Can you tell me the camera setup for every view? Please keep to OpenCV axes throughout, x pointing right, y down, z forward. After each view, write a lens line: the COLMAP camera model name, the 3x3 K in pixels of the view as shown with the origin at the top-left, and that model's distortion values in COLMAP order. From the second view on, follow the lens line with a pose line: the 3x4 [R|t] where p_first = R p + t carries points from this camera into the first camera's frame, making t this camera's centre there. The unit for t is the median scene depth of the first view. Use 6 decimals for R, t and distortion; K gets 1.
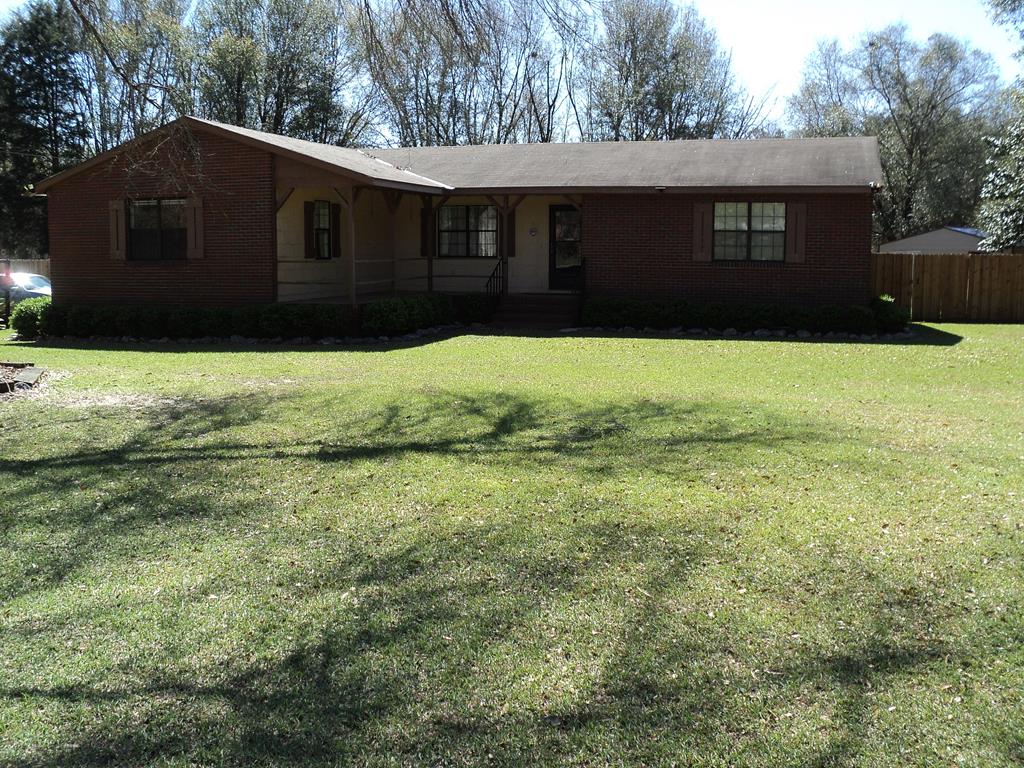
lens RADIAL K [[1057.5, 0, 511.7], [0, 1057.5, 383.4], [0, 0, 1]] dist [-0.082003, 0.000000]
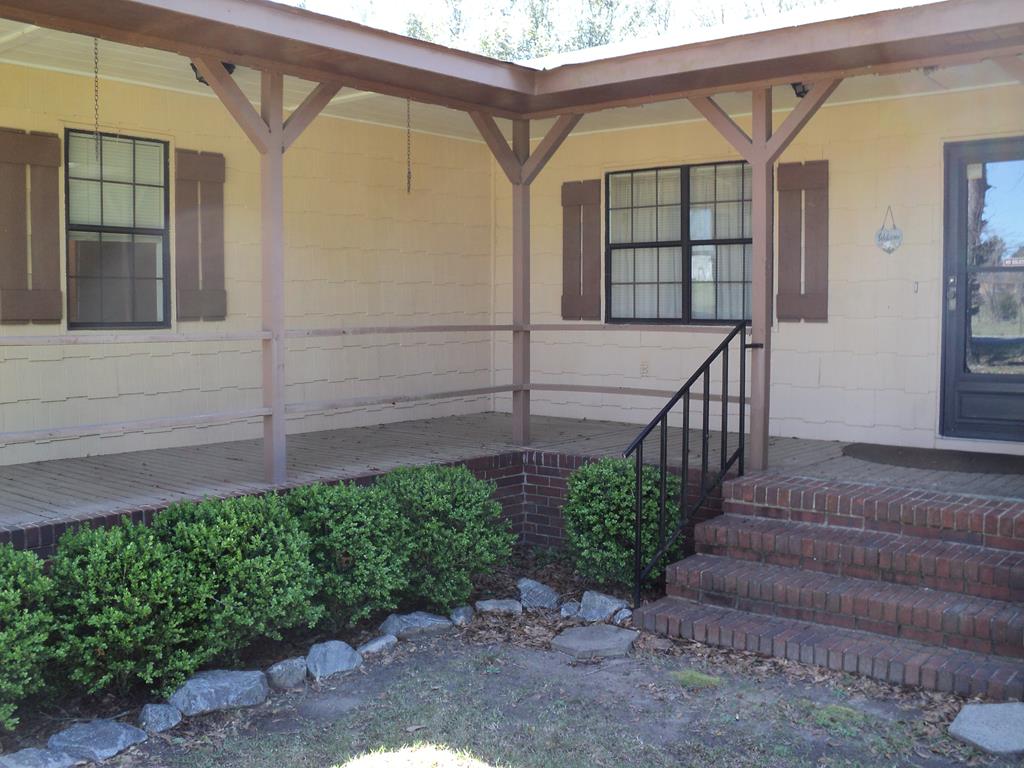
lens RADIAL K [[1057.5, 0, 512.4], [0, 1057.5, 381.5], [0, 0, 1]] dist [-0.082003, 0.000000]
pose [[0.921148, 0.027514, -0.388238, 0.038461], [-0.049888, 0.997617, -0.047667, -0.085176], [0.386001, 0.063277, 0.920326, 0.697686]]
